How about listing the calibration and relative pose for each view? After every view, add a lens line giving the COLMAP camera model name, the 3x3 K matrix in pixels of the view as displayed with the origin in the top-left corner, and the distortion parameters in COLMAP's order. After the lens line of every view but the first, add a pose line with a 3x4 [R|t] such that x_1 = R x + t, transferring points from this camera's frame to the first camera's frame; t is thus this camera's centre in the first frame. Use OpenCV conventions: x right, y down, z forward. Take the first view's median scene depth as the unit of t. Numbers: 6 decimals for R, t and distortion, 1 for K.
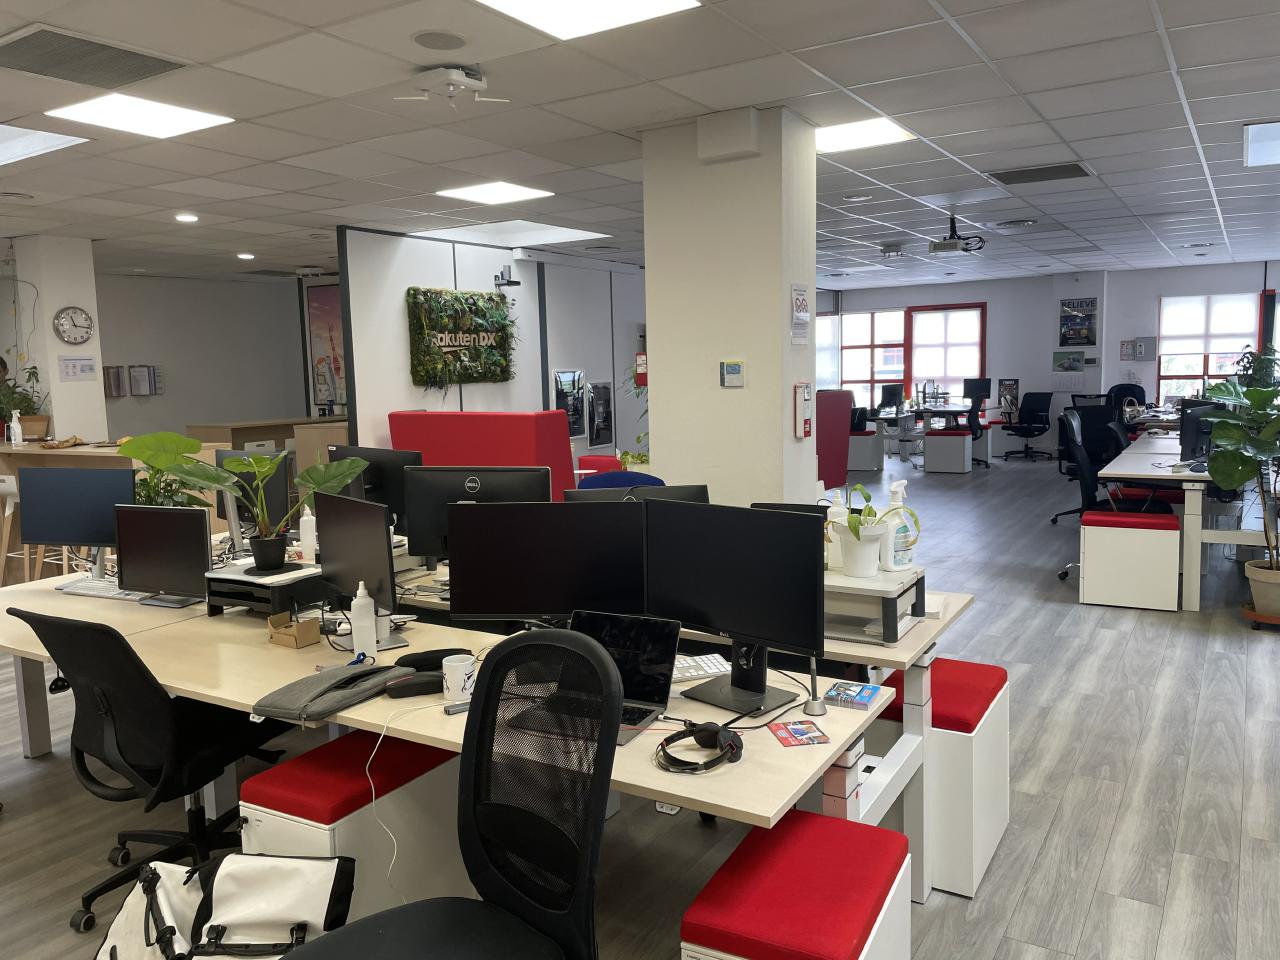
lens RADIAL K [[966.6, 0, 640.0], [0, 966.6, 480.0], [0, 0, 1]] dist [0.051458, -0.001126]
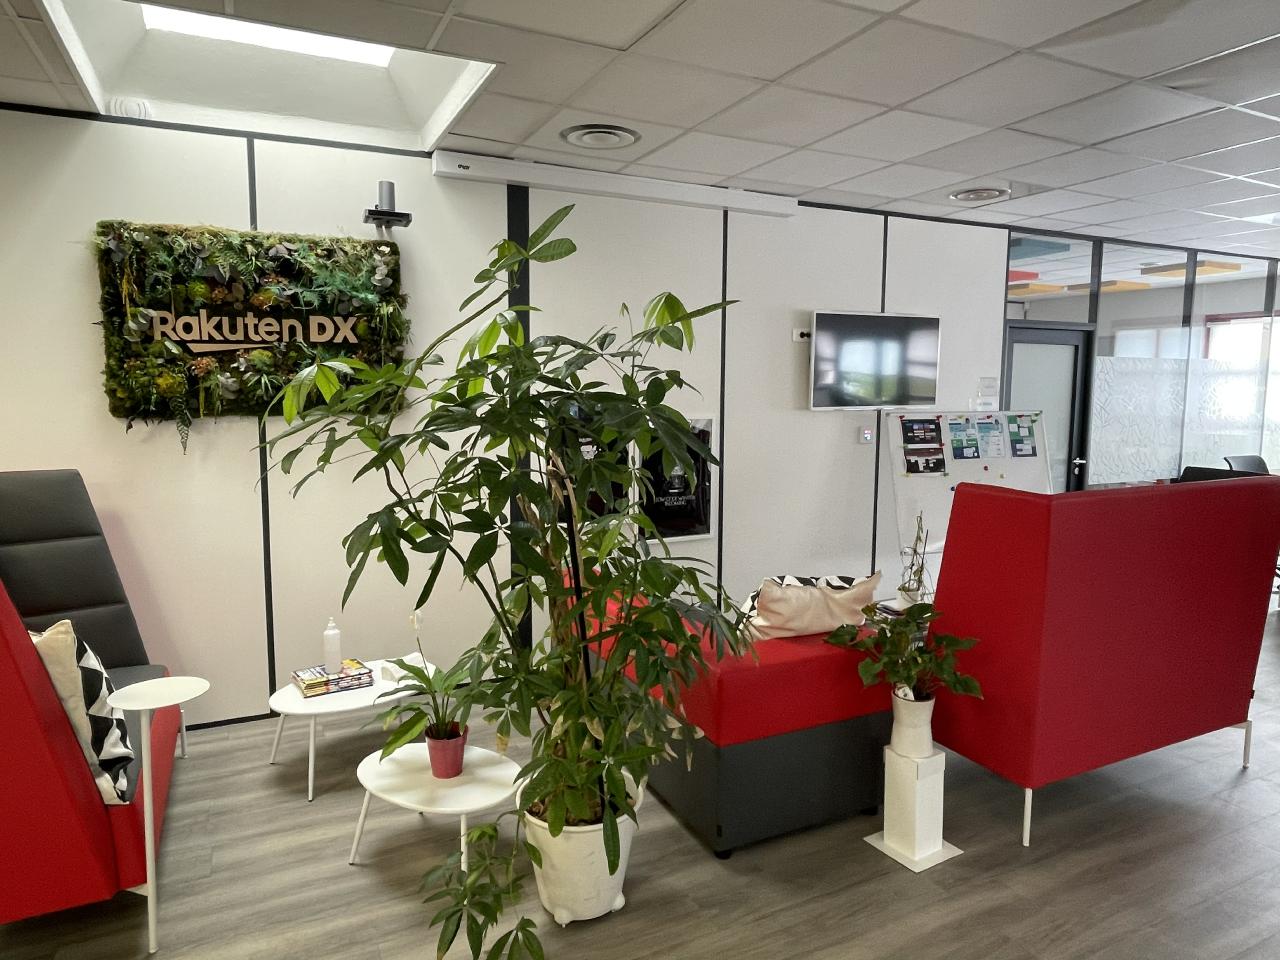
lens RADIAL K [[800.7, 0, 640.0], [0, 800.7, 480.0], [0, 0, 1]] dist [0.002356, 0.000570]
pose [[0.844441, 0.095533, -0.527060, 0.164558], [-0.090023, 0.995283, 0.036169, -0.076361], [0.528029, 0.016905, 0.849058, 0.576717]]
